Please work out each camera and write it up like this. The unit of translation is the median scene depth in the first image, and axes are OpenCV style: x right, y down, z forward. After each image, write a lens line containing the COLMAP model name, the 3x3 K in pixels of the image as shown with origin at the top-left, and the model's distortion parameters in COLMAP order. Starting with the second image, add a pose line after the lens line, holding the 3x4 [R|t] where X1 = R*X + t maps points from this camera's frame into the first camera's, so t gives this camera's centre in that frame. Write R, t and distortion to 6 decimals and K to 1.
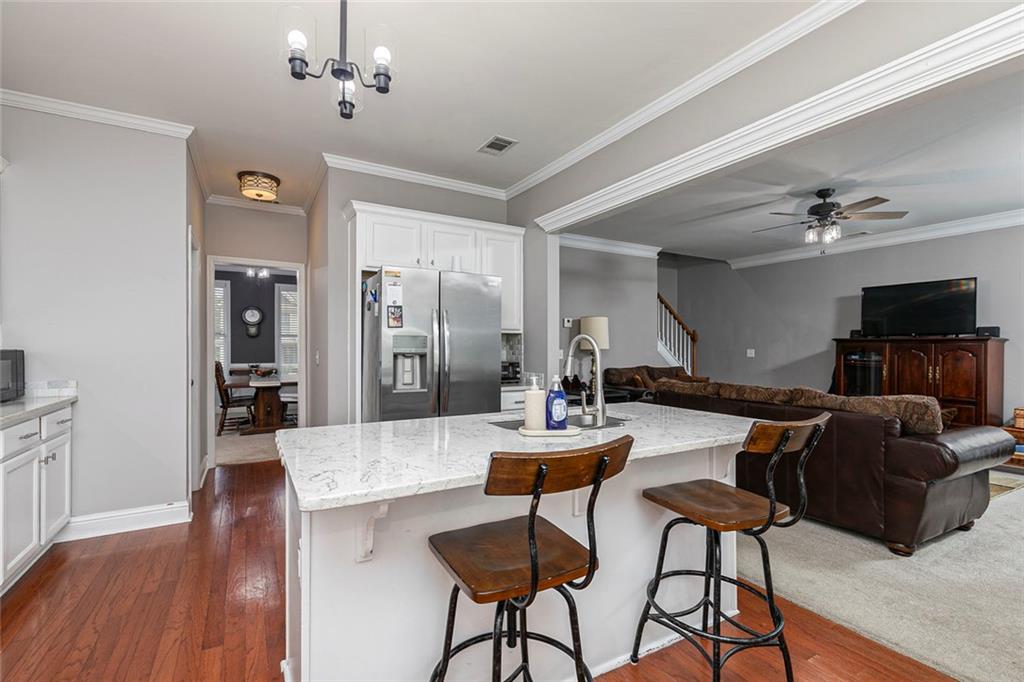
lens RADIAL K [[455.3, 0, 512.0], [0, 455.3, 341.0], [0, 0, 1]] dist [0.000113, -0.000181]
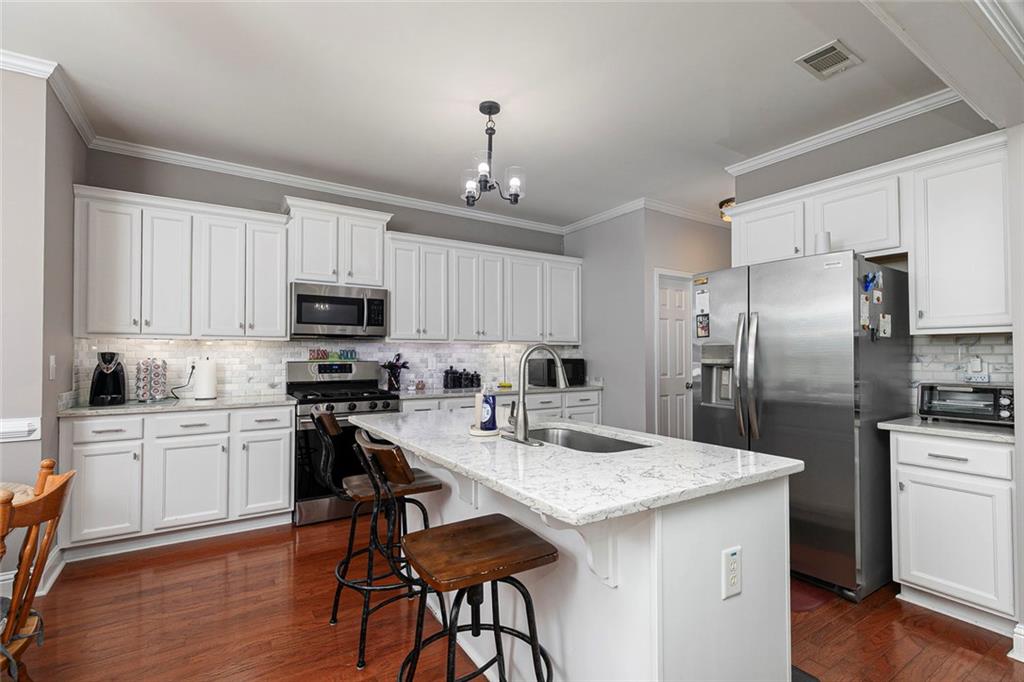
lens RADIAL K [[455.3, 0, 512.0], [0, 455.3, 341.0], [0, 0, 1]] dist [0.000113, -0.000181]
pose [[0.064090, -0.034120, -0.997361, 0.386586], [0.009779, 0.999389, -0.033561, 0.004044], [0.997896, -0.007603, 0.064385, 0.312520]]
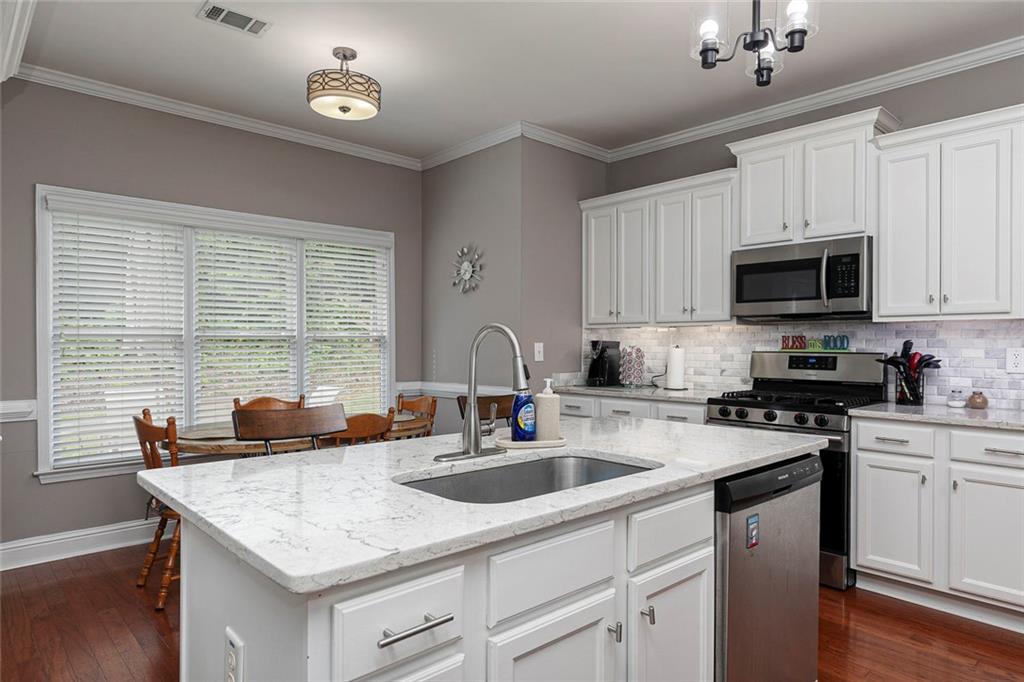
lens RADIAL K [[623.2, 0, 512.0], [0, 623.2, 341.0], [0, 0, 1]] dist [0.000483, -0.001939]
pose [[-0.971611, -0.008782, -0.236420, 0.121929], [-0.005215, 0.999863, -0.015711, 0.009590], [0.236526, -0.014032, -0.971524, 0.677391]]
